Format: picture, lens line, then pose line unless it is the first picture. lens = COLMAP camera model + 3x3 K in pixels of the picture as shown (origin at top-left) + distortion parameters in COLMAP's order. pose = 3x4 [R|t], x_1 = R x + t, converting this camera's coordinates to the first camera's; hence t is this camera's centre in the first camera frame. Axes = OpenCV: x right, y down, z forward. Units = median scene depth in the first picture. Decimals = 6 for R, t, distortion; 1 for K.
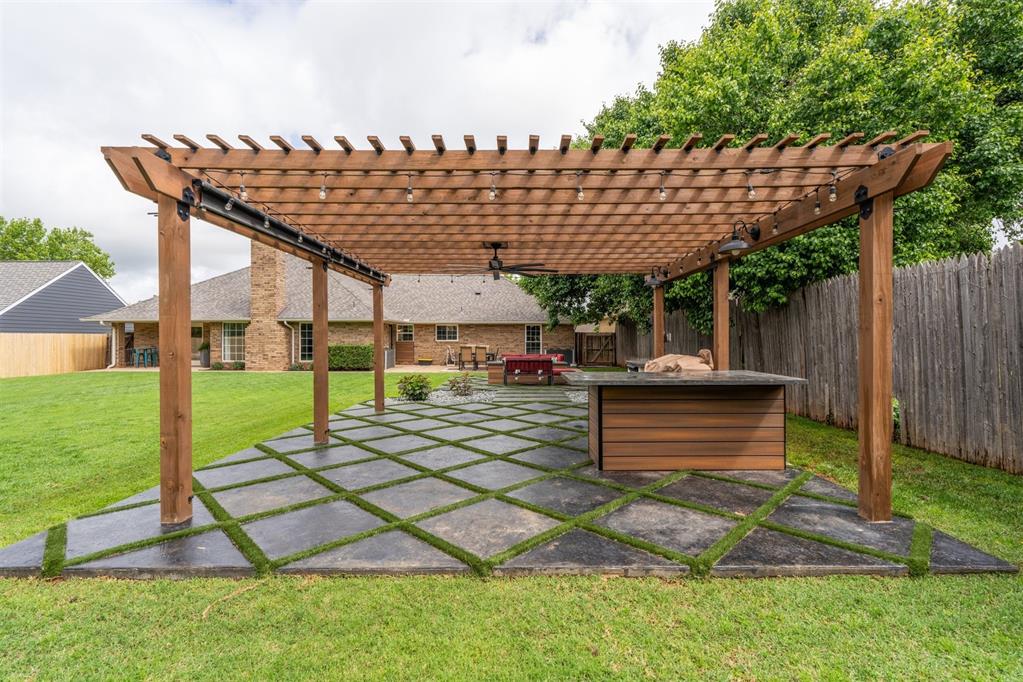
lens RADIAL K [[458.5, 0, 511.5], [0, 458.5, 341.0], [0, 0, 1]] dist [-0.001983, -0.000074]
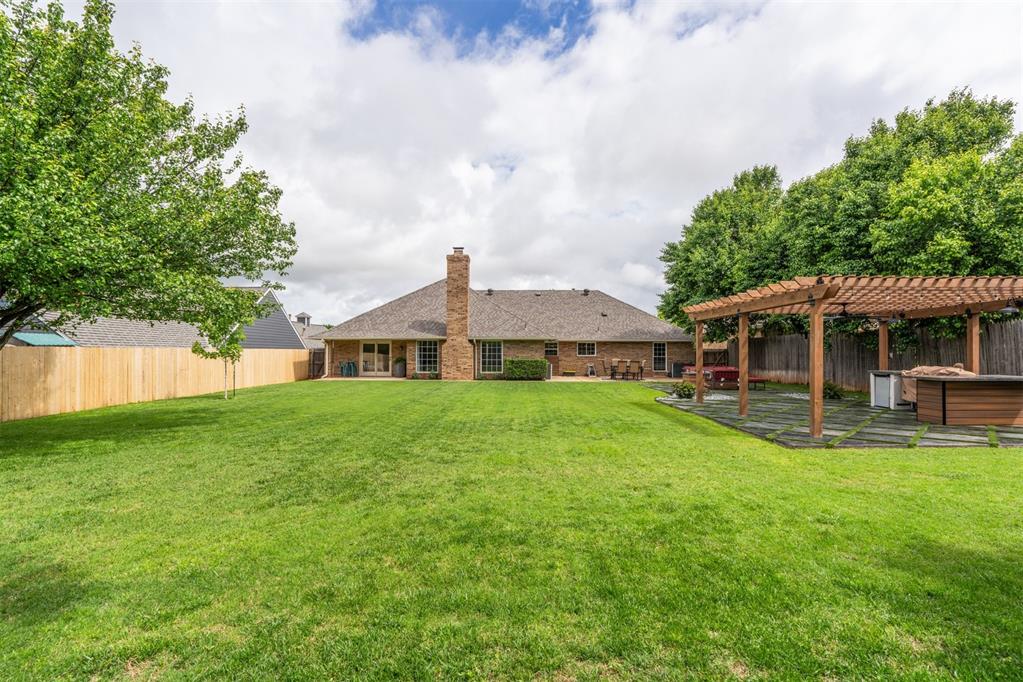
lens RADIAL K [[463.5, 0, 509.1], [0, 463.5, 345.4], [0, 0, 1]] dist [-0.002018, -0.000235]
pose [[0.999979, 0.002310, 0.006122, -0.392588], [-0.002189, 0.999804, -0.019669, -0.003190], [-0.006166, 0.019655, 0.999788, -0.225494]]
